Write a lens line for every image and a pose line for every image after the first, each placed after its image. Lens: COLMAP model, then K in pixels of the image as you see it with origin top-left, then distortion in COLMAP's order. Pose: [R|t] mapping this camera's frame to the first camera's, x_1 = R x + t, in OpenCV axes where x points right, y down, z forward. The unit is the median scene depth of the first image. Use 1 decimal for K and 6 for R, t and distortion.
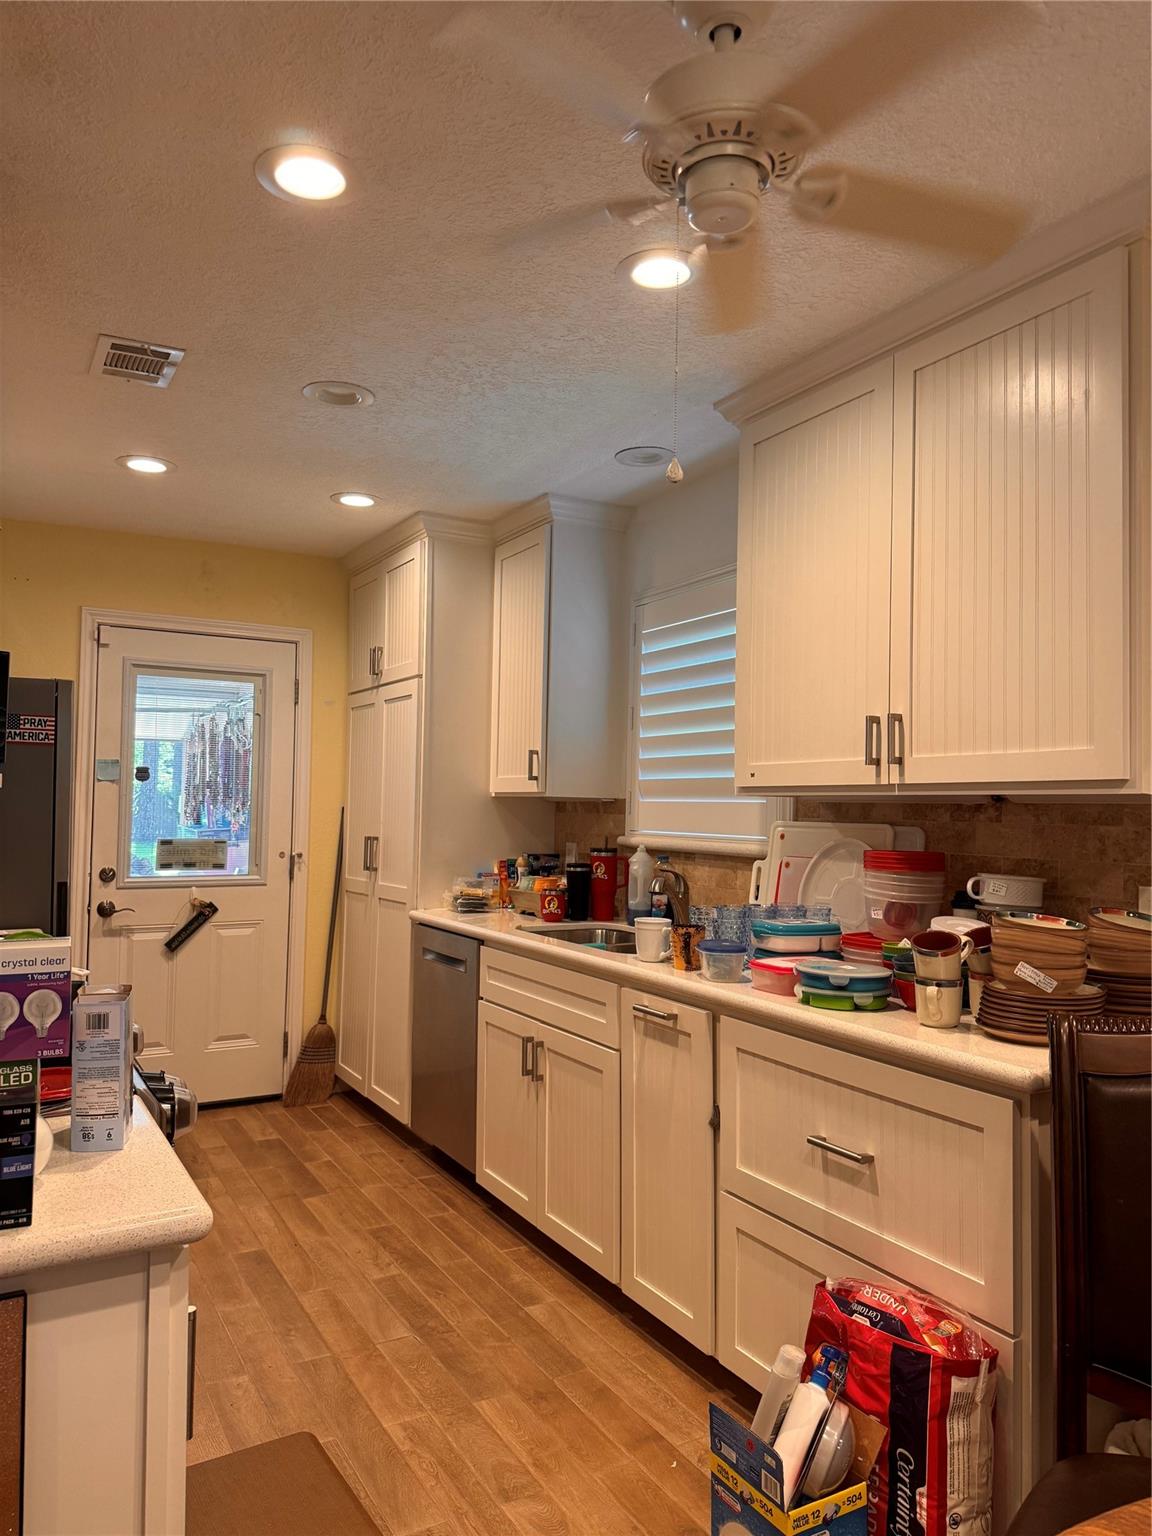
lens RADIAL K [[1085.8, 0, 580.4], [0, 1085.8, 766.7], [0, 0, 1]] dist [0.004623, -0.014755]
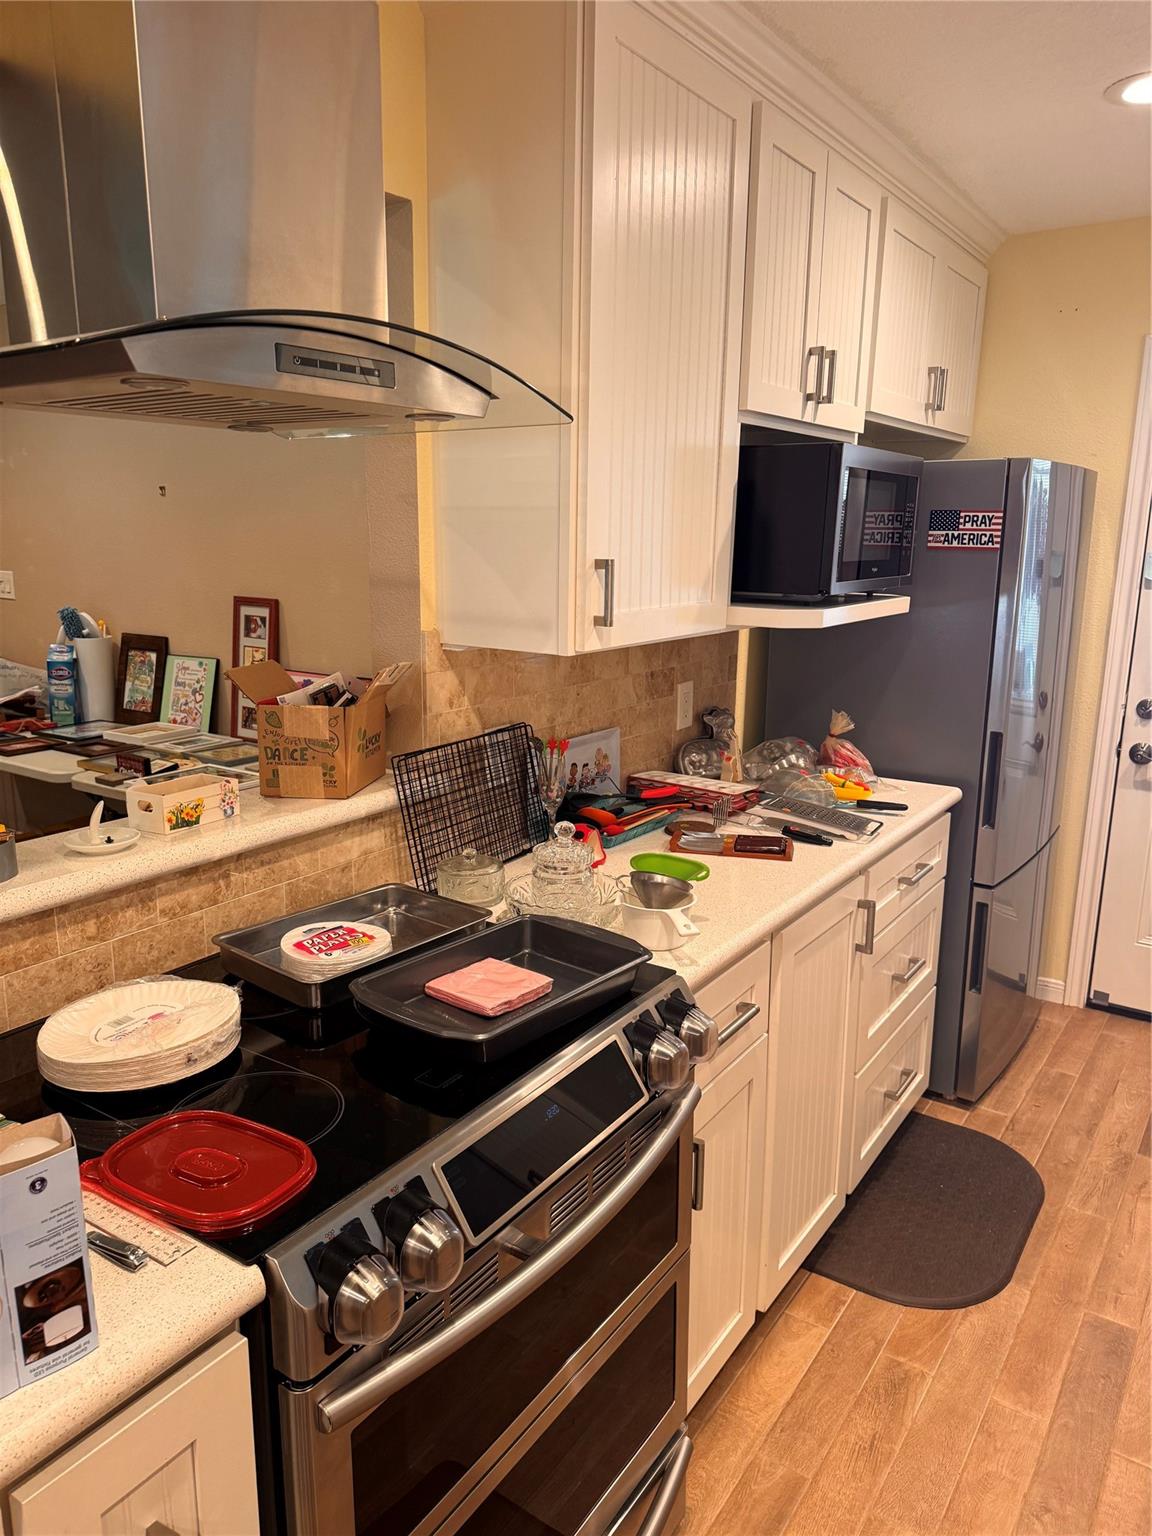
lens RADIAL K [[1085.8, 0, 573.6], [0, 1085.8, 765.3], [0, 0, 1]] dist [0.004623, -0.014755]
pose [[0.444515, 0.187219, -0.875988, 0.072445], [0.023584, 0.975130, 0.220375, -0.050778], [0.895461, -0.118619, 0.429044, 0.427261]]
